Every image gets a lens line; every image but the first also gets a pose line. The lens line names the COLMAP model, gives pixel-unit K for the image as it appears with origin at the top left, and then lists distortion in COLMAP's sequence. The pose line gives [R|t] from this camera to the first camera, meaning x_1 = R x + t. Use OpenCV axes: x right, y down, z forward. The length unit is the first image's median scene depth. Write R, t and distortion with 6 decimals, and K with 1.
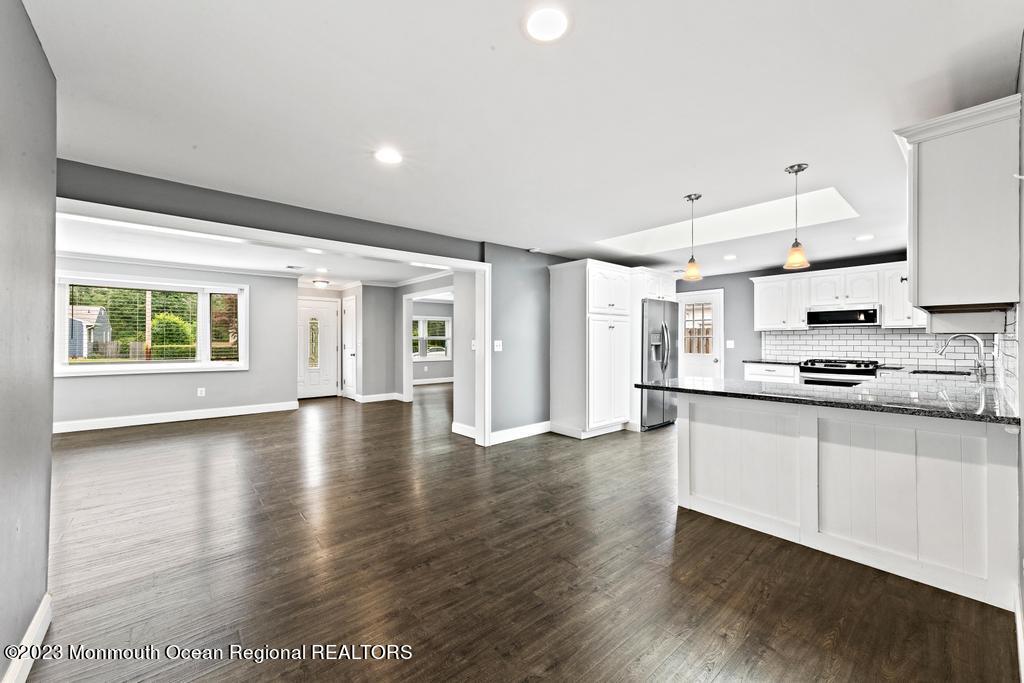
lens RADIAL K [[398.6, 0, 513.9], [0, 398.6, 338.2], [0, 0, 1]] dist [0.000863, 0.000930]
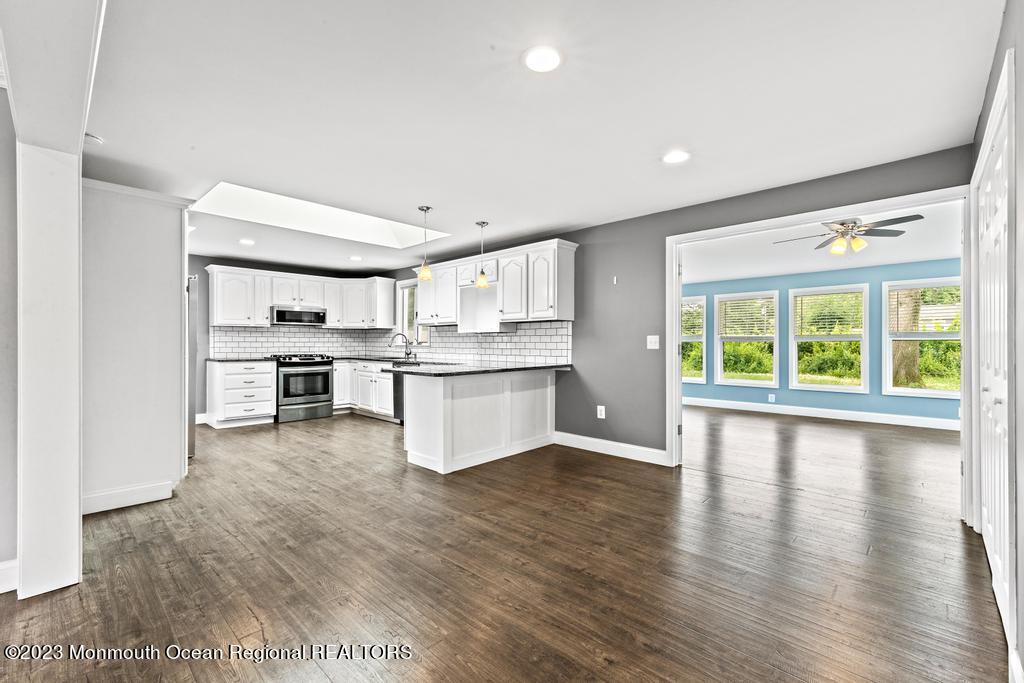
lens RADIAL K [[429.1, 0, 519.6], [0, 429.1, 347.4], [0, 0, 1]] dist [-0.013003, 0.000111]
pose [[-0.112971, -0.010897, 0.993539, -0.489889], [-0.005829, 0.999930, 0.010304, 0.018589], [-0.993581, -0.004627, -0.113027, 0.525053]]
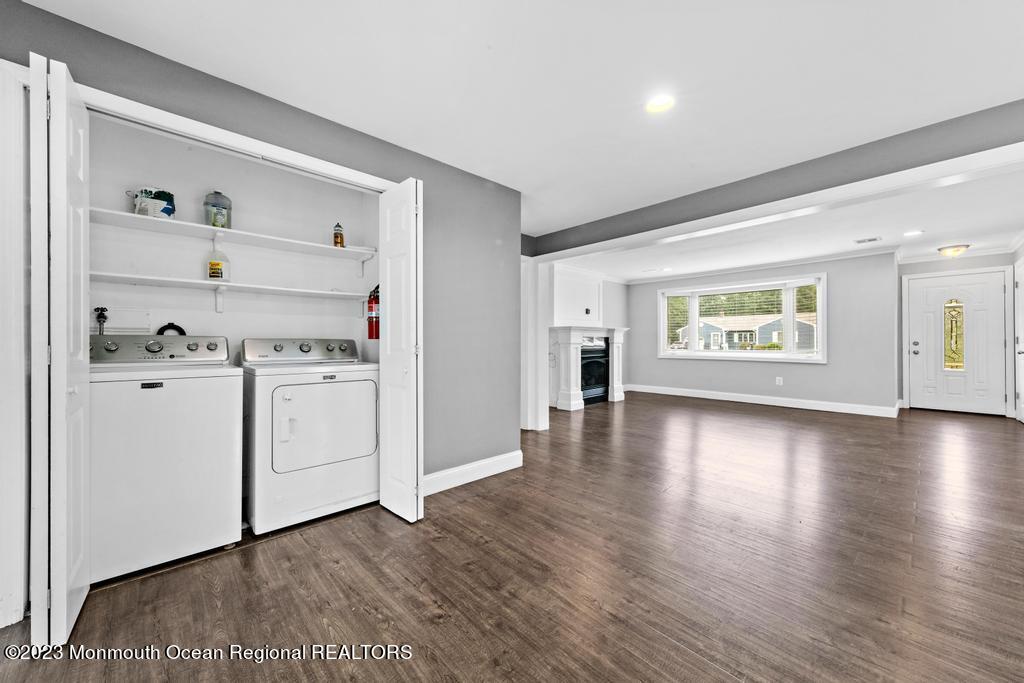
lens RADIAL K [[373.1, 0, 512.2], [0, 373.1, 343.4], [0, 0, 1]] dist [0.002316, -0.000216]
pose [[0.034344, 0.002211, -0.999408, 0.231878], [0.007119, 0.999972, 0.002457, 0.031654], [0.999385, -0.007199, 0.034328, 0.300120]]
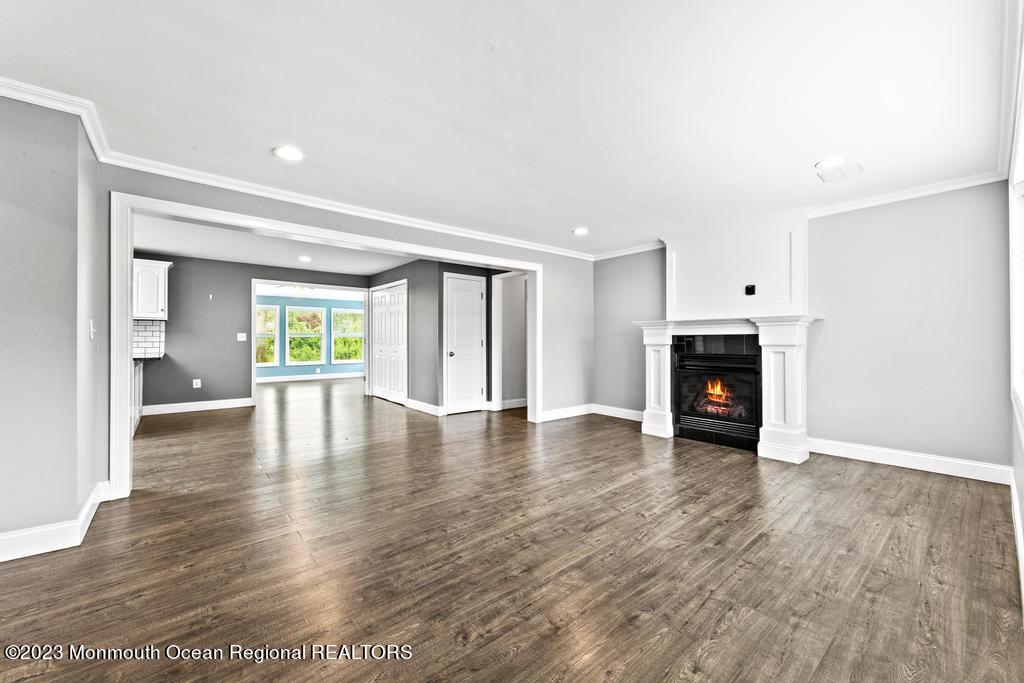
lens RADIAL K [[398.6, 0, 519.9], [0, 398.6, 333.4], [0, 0, 1]] dist [0.000863, 0.000930]
pose [[-0.999997, -0.000864, 0.002181, -0.622708], [-0.000908, 0.999802, -0.019858, 0.028992], [-0.002163, -0.019860, -0.999800, 1.454517]]
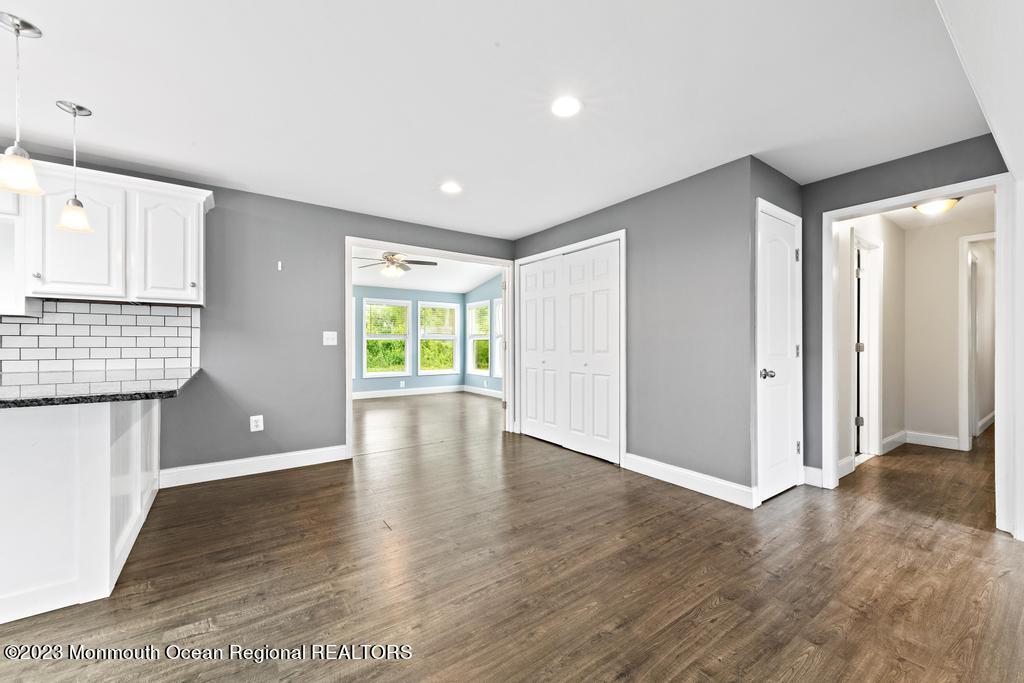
lens RADIAL K [[398.6, 0, 517.1], [0, 398.6, 338.3], [0, 0, 1]] dist [0.000863, 0.000930]
pose [[-0.996271, 0.000112, 0.086278, -0.133796], [-0.001450, 0.999836, -0.018044, 0.028457], [-0.086266, -0.018102, -0.996108, 0.875262]]
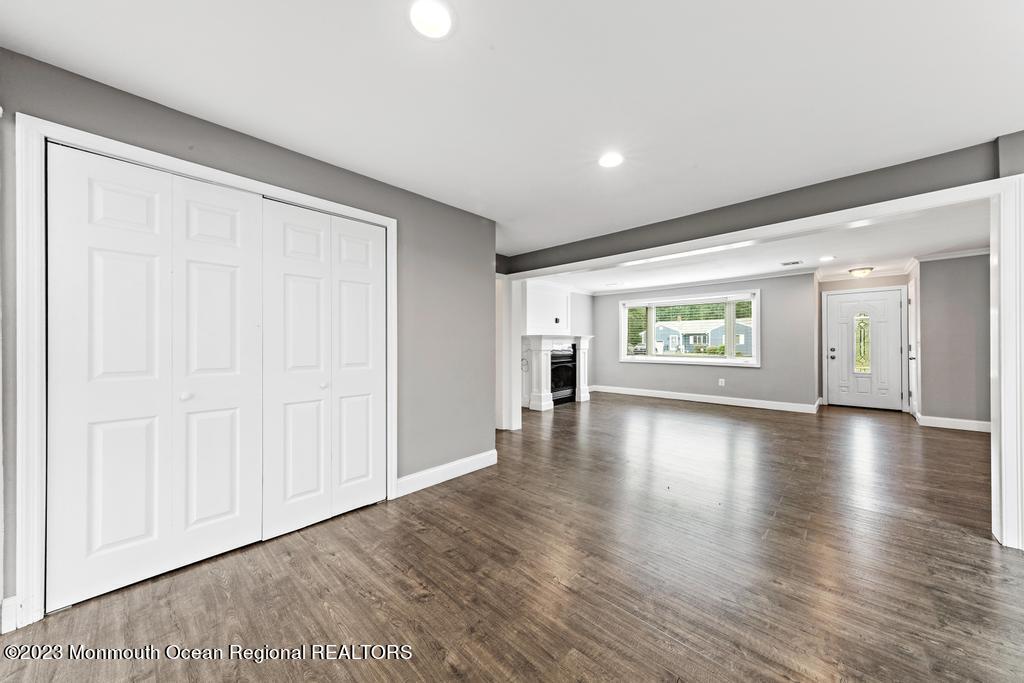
lens RADIAL K [[349.5, 0, 513.4], [0, 349.5, 344.1], [0, 0, 1]] dist [0.004340, -0.000195]
pose [[0.101740, 0.000824, -0.994811, 0.269394], [0.007703, 0.999969, 0.001616, 0.012038], [0.994781, -0.007827, 0.101731, 0.302534]]
